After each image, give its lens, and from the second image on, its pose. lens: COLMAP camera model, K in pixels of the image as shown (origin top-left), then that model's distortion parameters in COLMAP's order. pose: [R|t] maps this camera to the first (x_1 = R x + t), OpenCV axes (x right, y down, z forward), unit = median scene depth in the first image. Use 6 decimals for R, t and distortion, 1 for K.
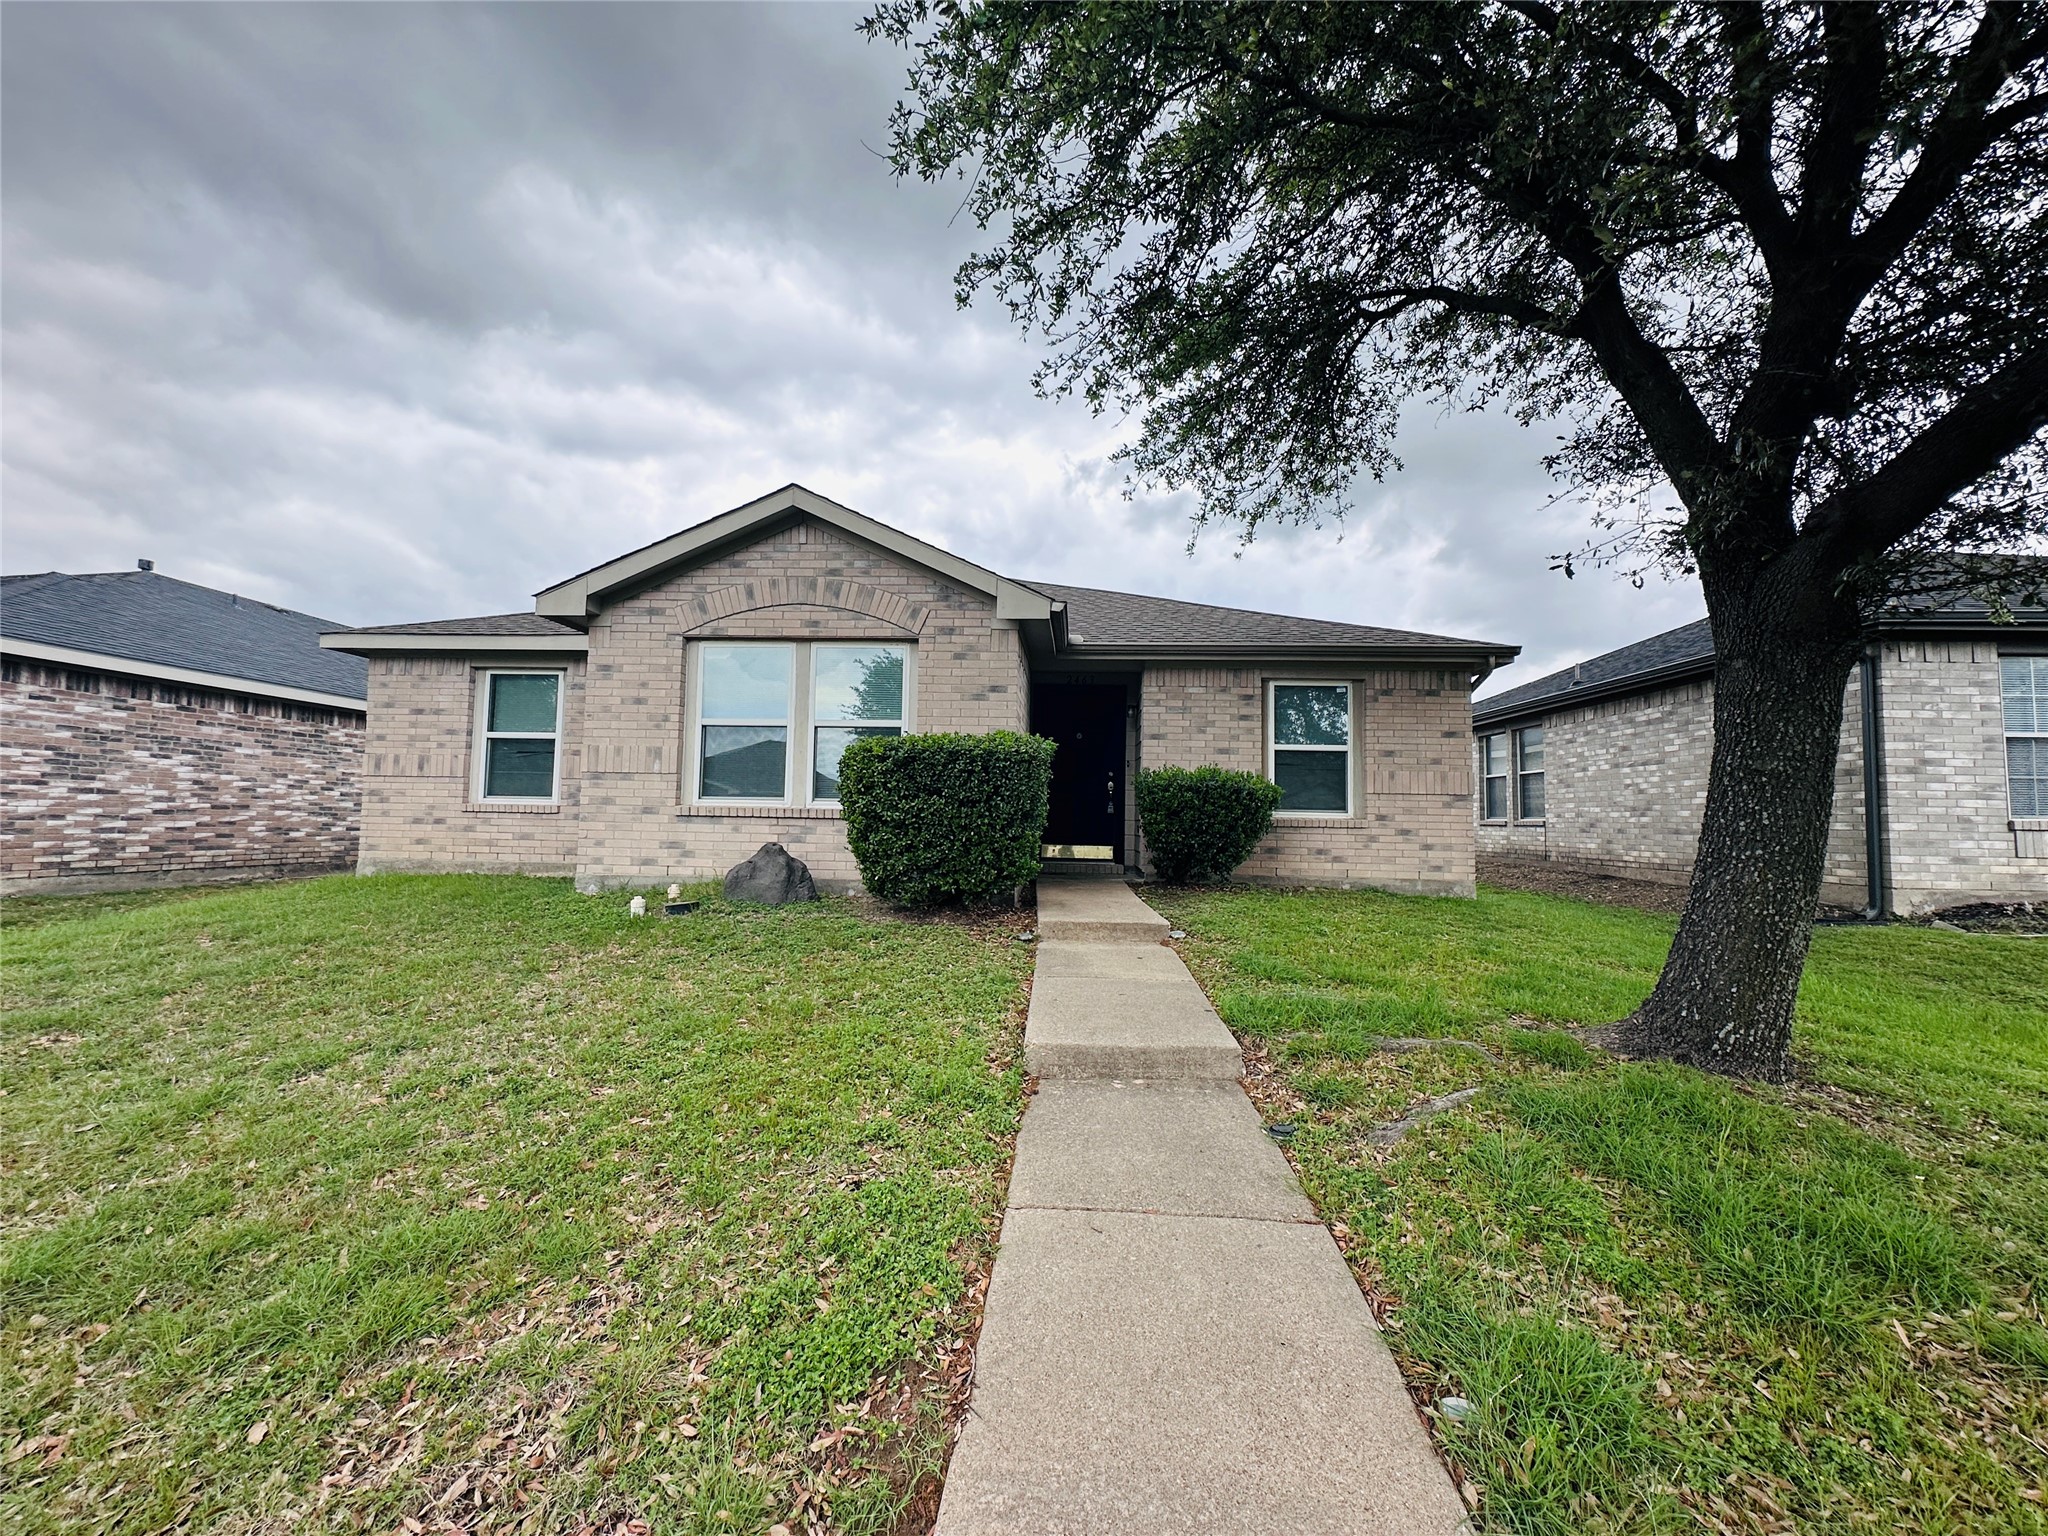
lens RADIAL K [[814.5, 0, 1015.9], [0, 814.5, 771.1], [0, 0, 1]] dist [-0.000587, 0.000391]
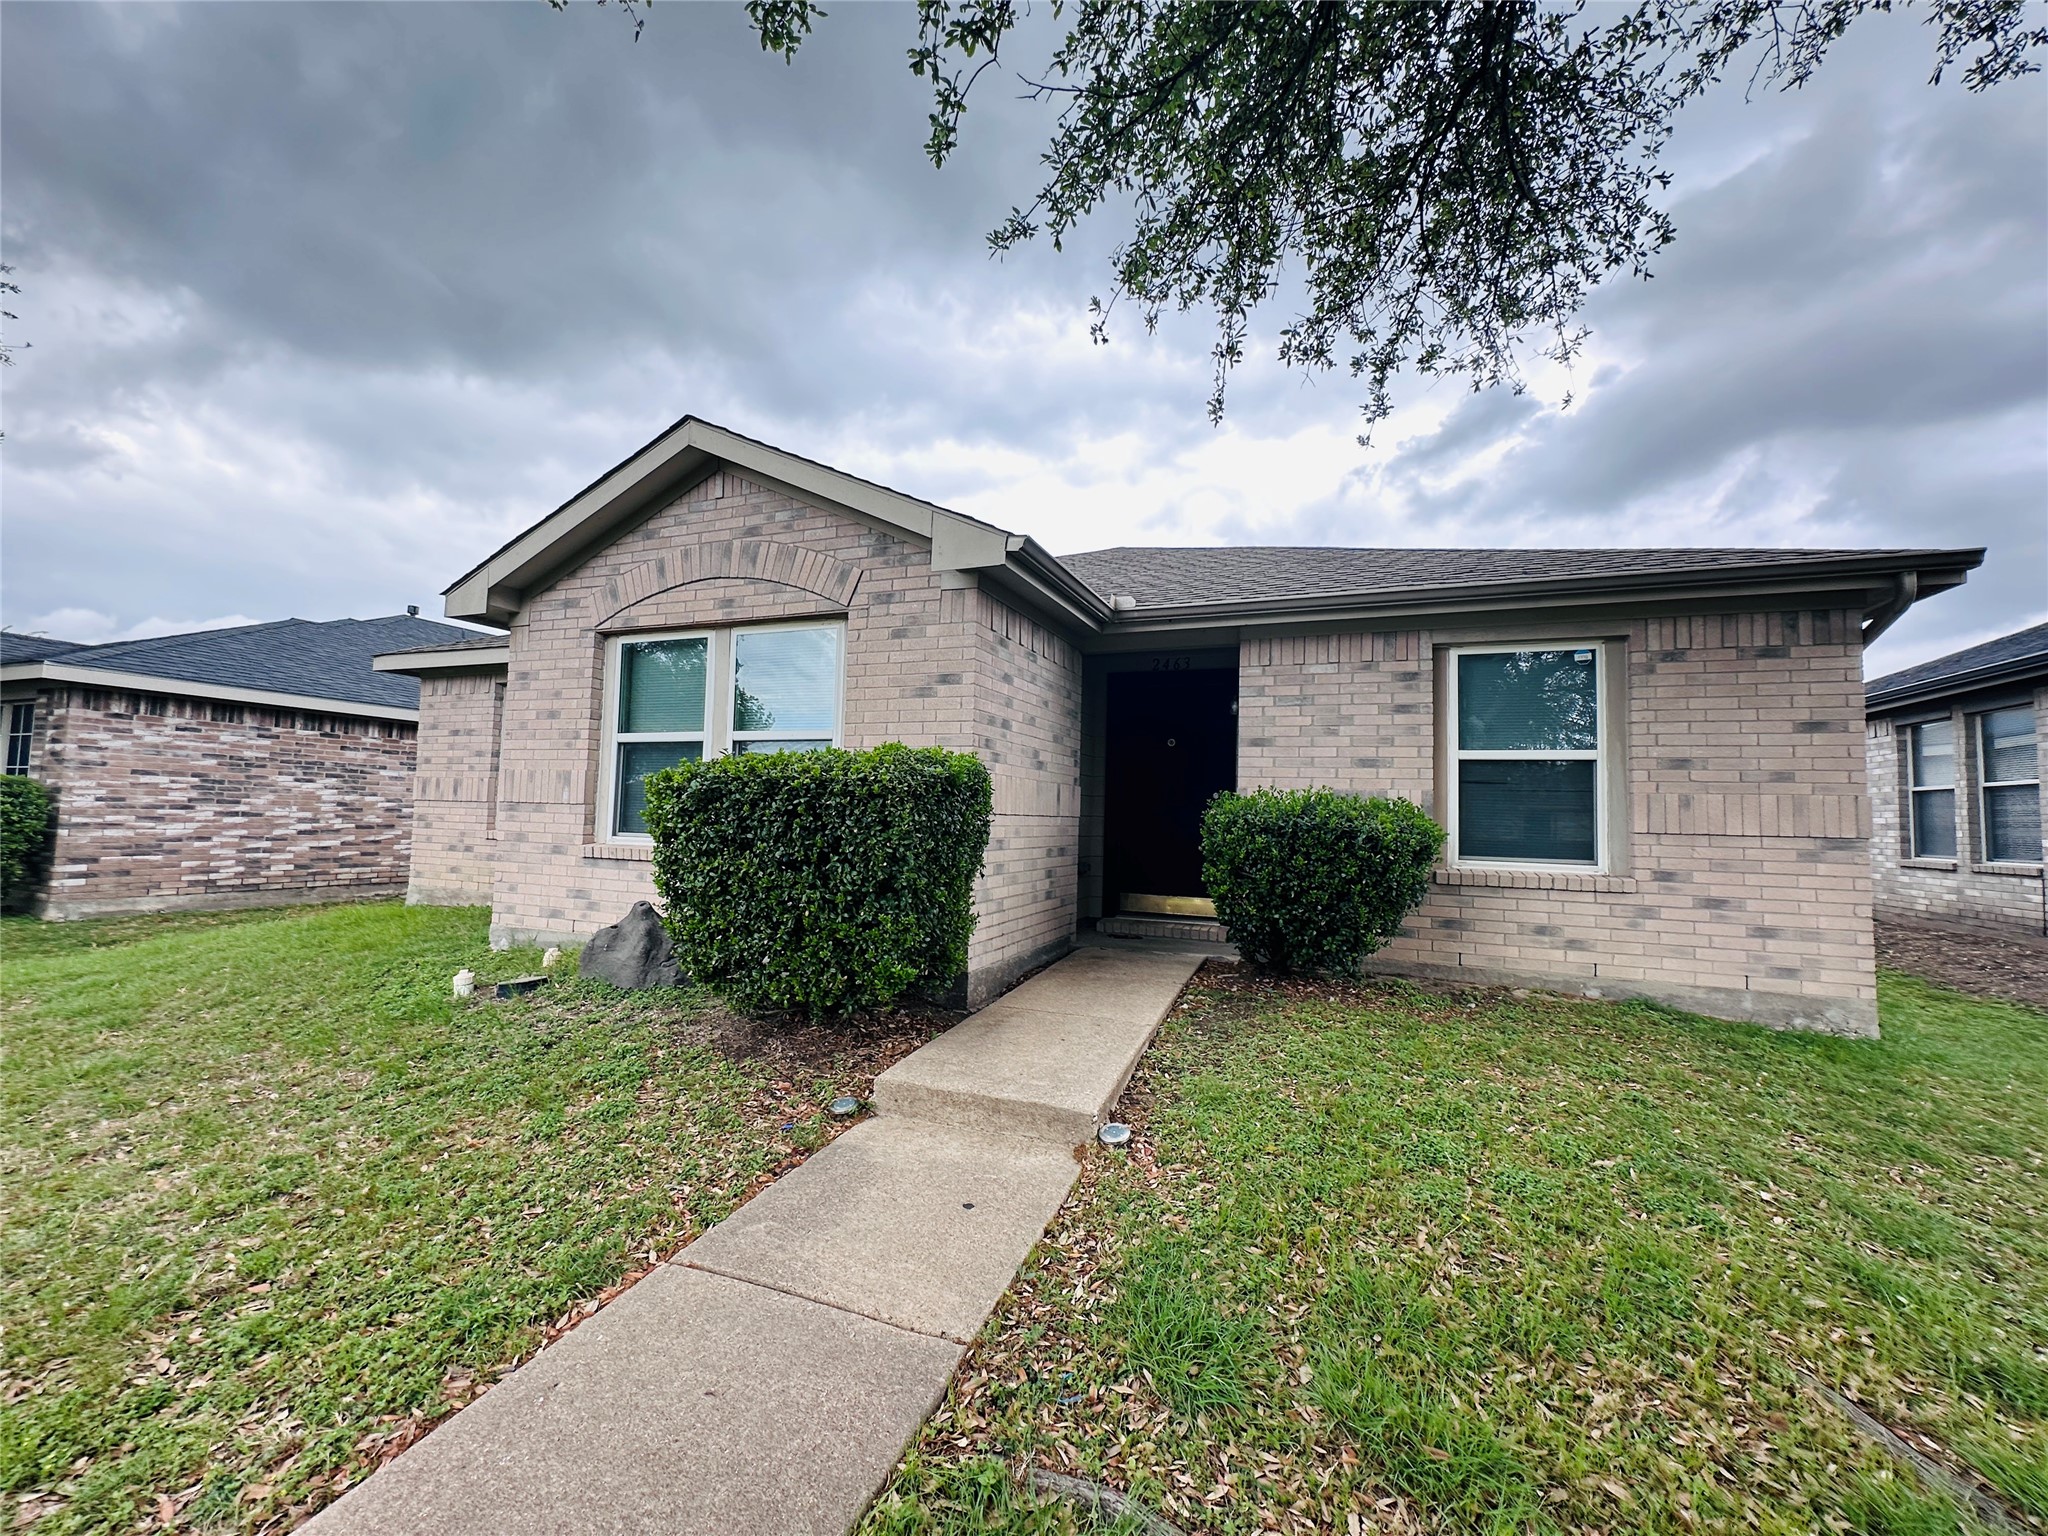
lens RADIAL K [[814.5, 0, 1015.9], [0, 814.5, 771.1], [0, 0, 1]] dist [-0.000587, 0.000391]
pose [[0.950160, -0.011174, -0.311561, 0.191314], [0.009855, 0.999935, -0.005806, -0.016813], [0.311606, 0.002446, 0.950208, 0.309387]]
